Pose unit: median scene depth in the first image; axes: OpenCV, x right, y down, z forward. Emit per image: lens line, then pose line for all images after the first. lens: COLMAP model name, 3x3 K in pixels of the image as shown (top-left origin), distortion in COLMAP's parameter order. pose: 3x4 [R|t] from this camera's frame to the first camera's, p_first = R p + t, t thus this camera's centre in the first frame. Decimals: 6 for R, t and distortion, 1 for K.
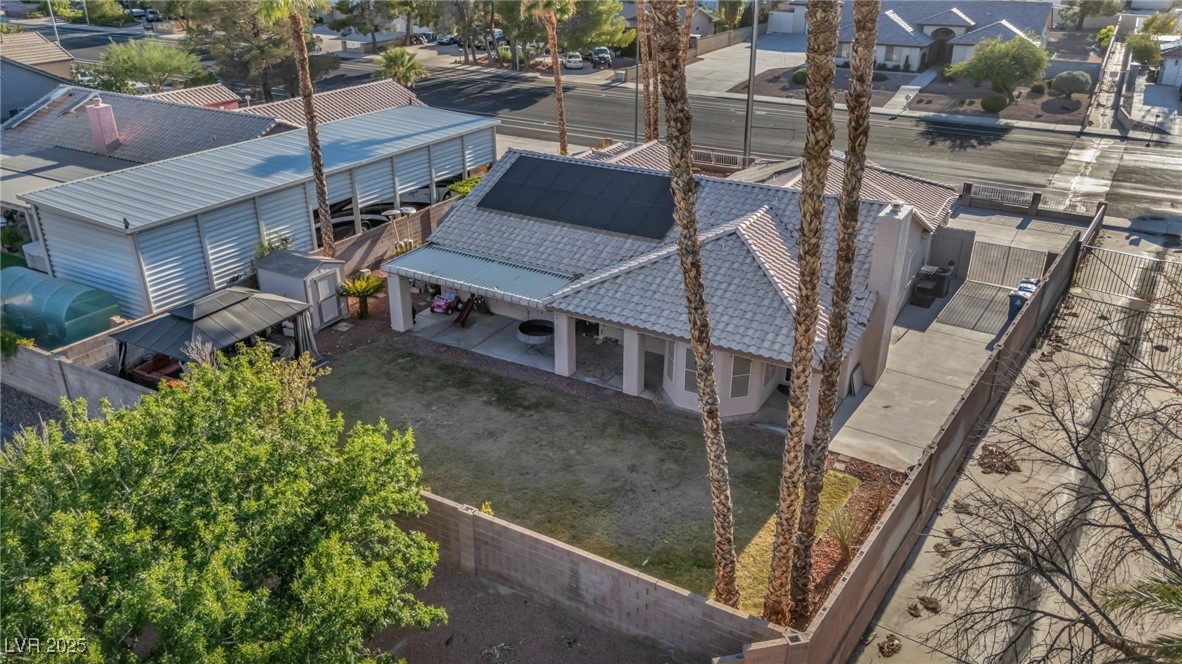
lens RADIAL K [[883.8, 0, 595.4], [0, 883.8, 329.8], [0, 0, 1]] dist [0.077224, -0.075873]
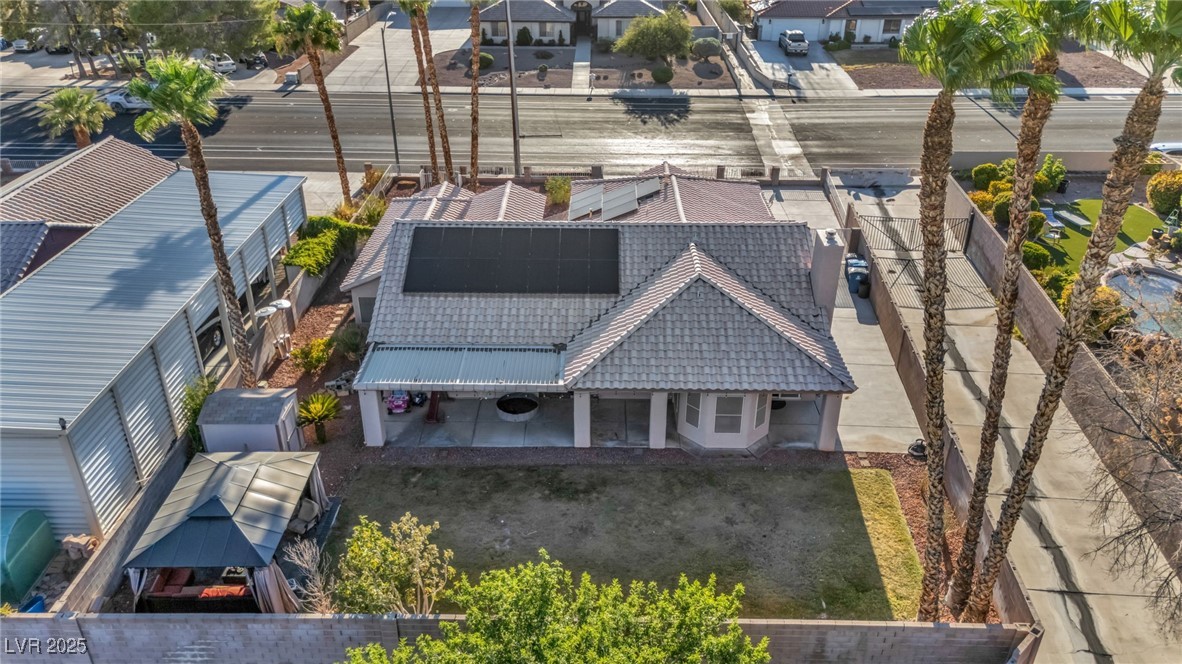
lens RADIAL K [[883.8, 0, 595.4], [0, 883.8, 329.8], [0, 0, 1]] dist [0.077224, -0.075873]
pose [[0.873398, -0.231991, 0.428202, -0.291621], [0.204088, 0.972674, 0.110697, -0.129286], [-0.442182, -0.009292, 0.896877, 0.046705]]
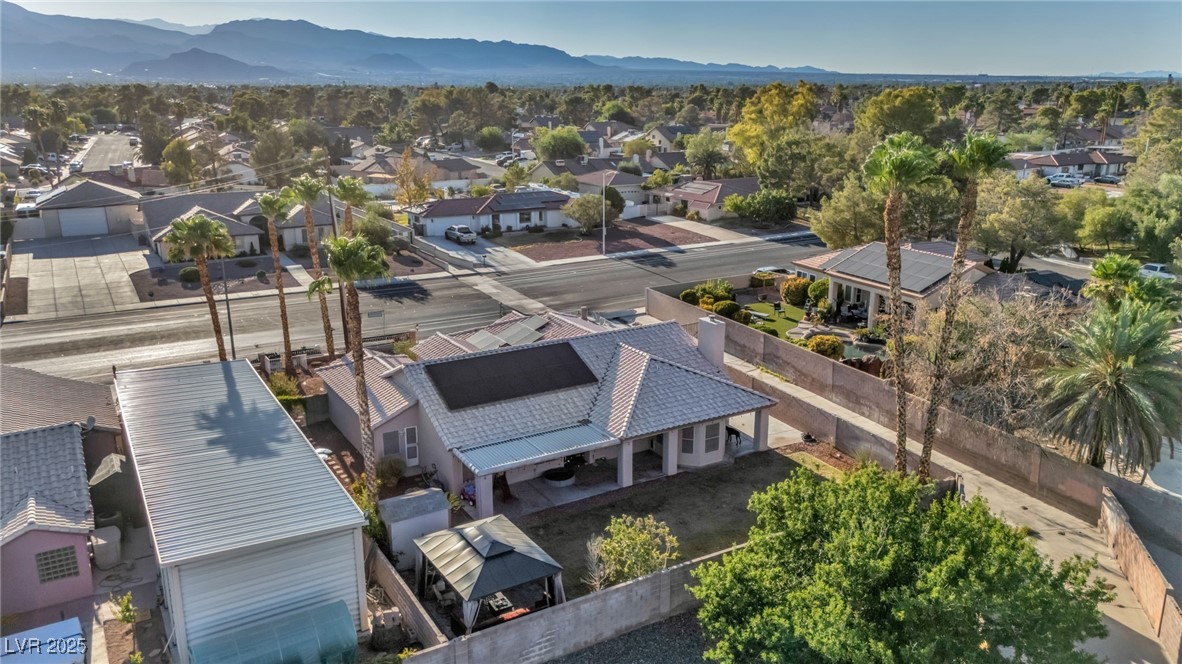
lens RADIAL K [[883.8, 0, 595.4], [0, 883.8, 329.8], [0, 0, 1]] dist [0.077224, -0.075873]
pose [[0.488003, -0.232516, 0.841302, -0.796369], [0.368175, 0.928756, 0.043124, -0.172956], [-0.791391, 0.288702, 0.538842, 0.143114]]
